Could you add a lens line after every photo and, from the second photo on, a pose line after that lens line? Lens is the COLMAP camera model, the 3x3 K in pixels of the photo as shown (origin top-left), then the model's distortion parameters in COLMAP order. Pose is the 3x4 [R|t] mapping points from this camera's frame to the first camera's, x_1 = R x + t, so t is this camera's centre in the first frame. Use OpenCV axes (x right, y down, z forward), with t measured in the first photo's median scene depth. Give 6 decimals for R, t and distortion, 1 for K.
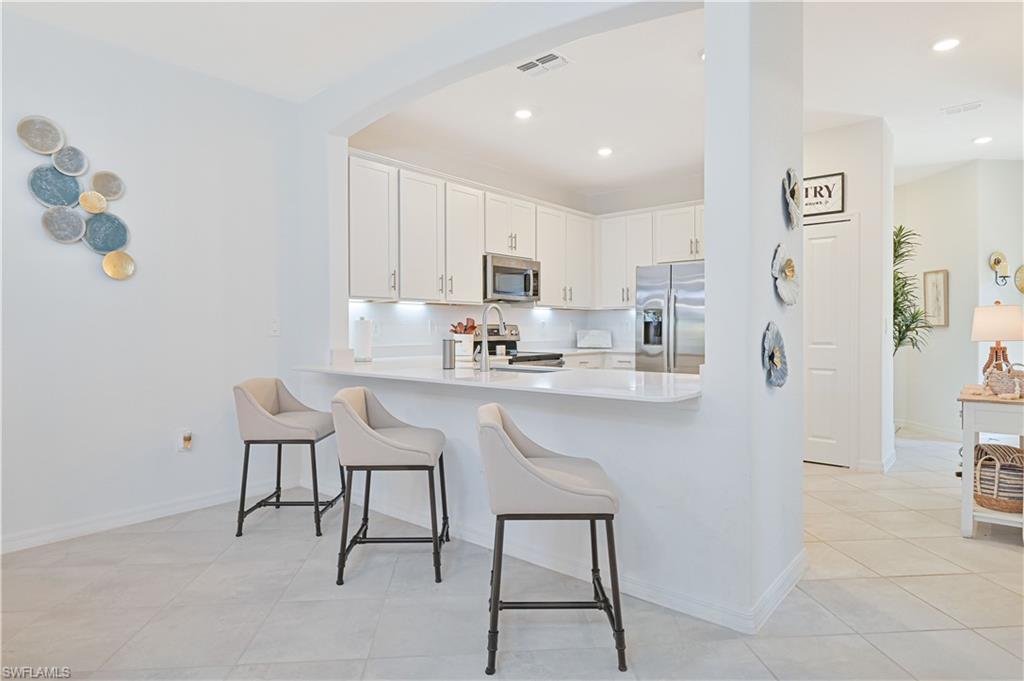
lens RADIAL K [[567.3, 0, 513.1], [0, 567.3, 335.0], [0, 0, 1]] dist [0.002395, 0.000091]
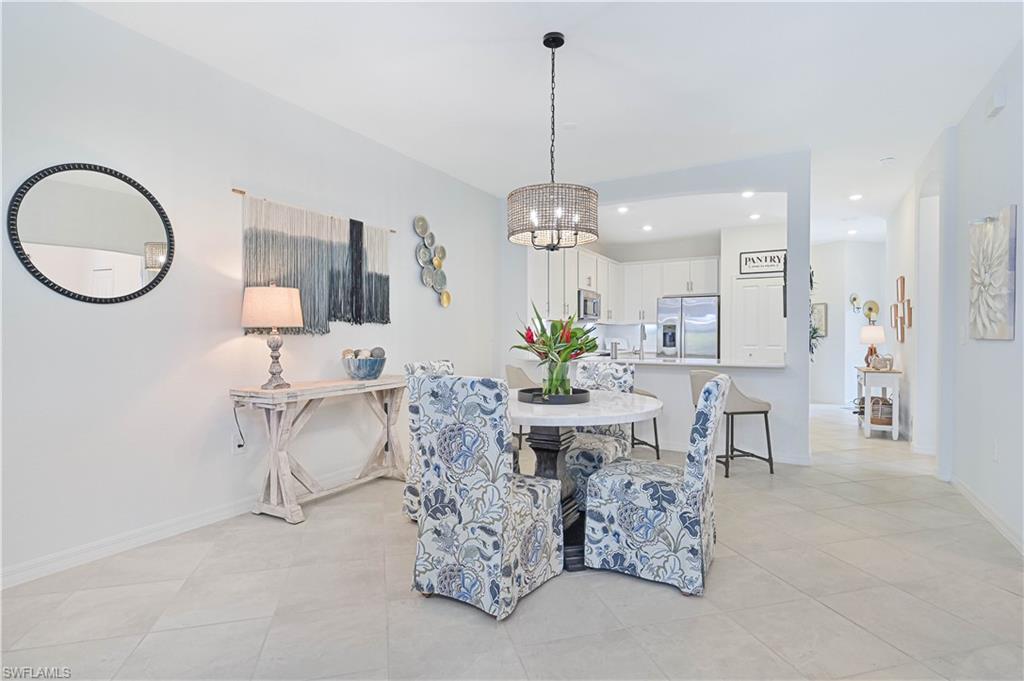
lens RADIAL K [[503.8, 0, 512.0], [0, 503.8, 337.0], [0, 0, 1]] dist [0.003162, 0.000383]
pose [[0.984327, 0.004361, 0.176300, -0.453352], [-0.002419, 0.999934, -0.011231, 0.005862], [-0.176337, 0.010629, 0.984272, -0.331152]]
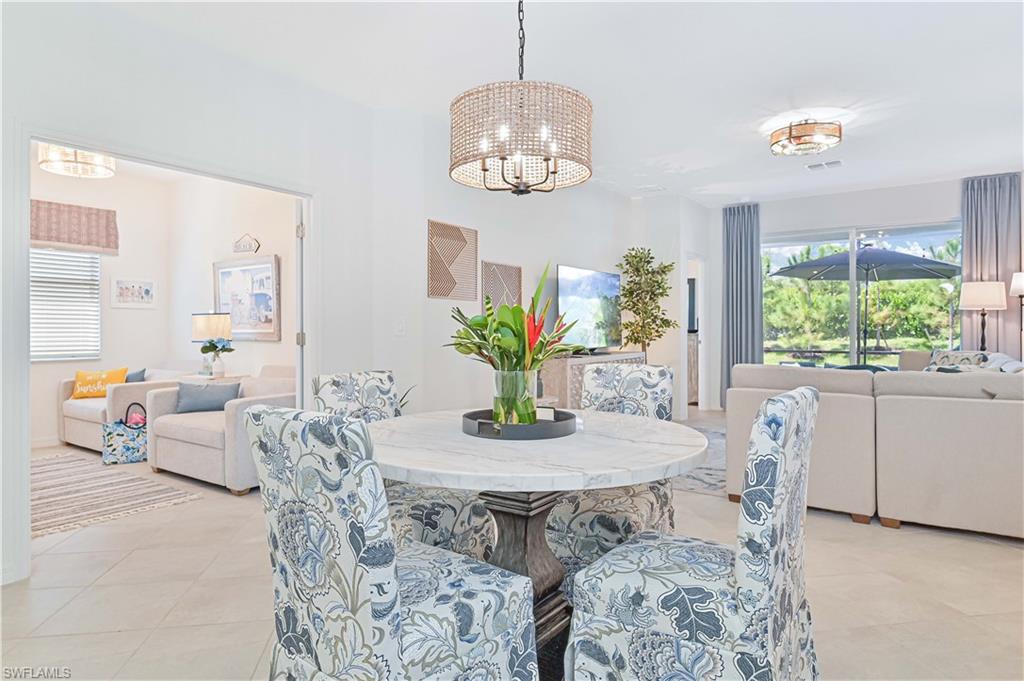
lens RADIAL K [[596.8, 0, 508.0], [0, 596.8, 317.0], [0, 0, 1]] dist [-0.002270, 0.000240]
pose [[-0.996440, 0.001525, -0.084294, -0.282686], [0.001811, 0.999993, -0.003326, -0.006338], [0.084288, -0.003467, -0.996435, 0.542187]]
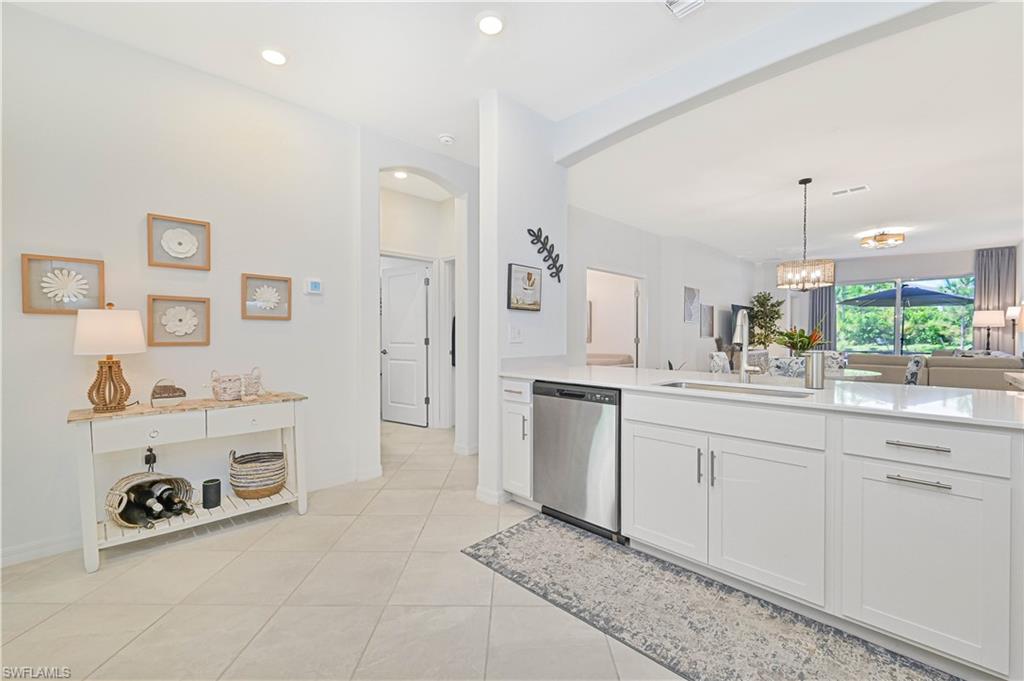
lens RADIAL K [[425.3, 0, 516.9], [0, 425.3, 335.8], [0, 0, 1]] dist [0.009785, 0.000168]
pose [[-0.997022, -0.000089, 0.077123, 0.161541], [0.001045, 0.999892, 0.014657, -0.014226], [-0.077116, 0.014694, -0.996914, 1.023089]]
